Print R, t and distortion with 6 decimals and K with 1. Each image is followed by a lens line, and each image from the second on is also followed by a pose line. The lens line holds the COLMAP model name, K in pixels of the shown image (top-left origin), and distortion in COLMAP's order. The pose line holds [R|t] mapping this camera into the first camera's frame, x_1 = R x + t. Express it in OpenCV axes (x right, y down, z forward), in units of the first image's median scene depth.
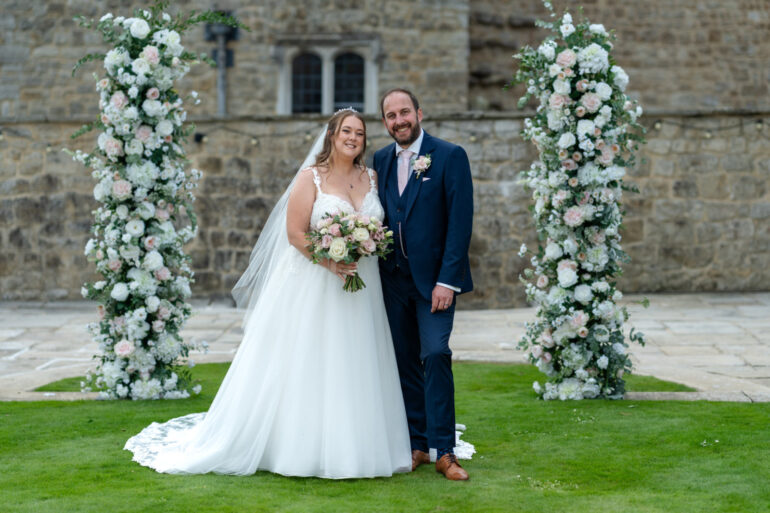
lens RADIAL K [[1889.0, 0, 384.7], [0, 1889.0, 256.1], [0, 0, 1]] dist [0.037370, 0.000000]
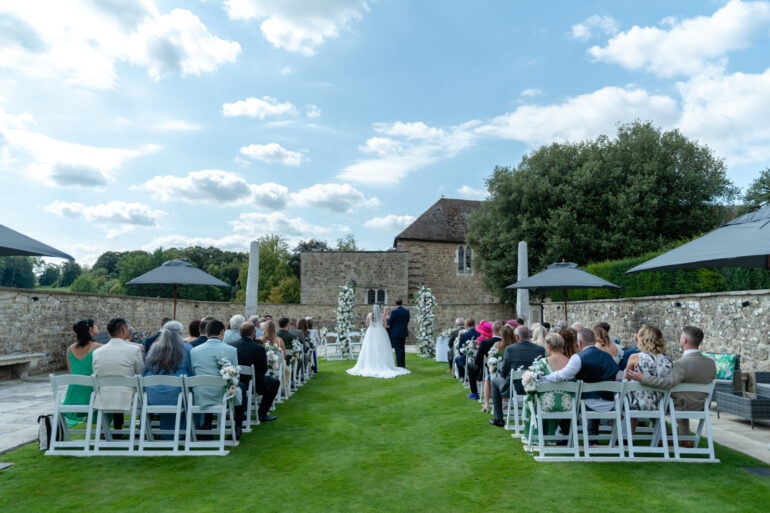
lens RADIAL K [[528.6, 0, 384.6], [0, 528.6, 254.9], [0, 0, 1]] dist [0.002890, 0.000033]
pose [[0.999951, 0.008197, -0.005632, -0.009240], [-0.009022, 0.985940, -0.166853, 0.039567], [0.004185, 0.166896, 0.985966, -0.530098]]
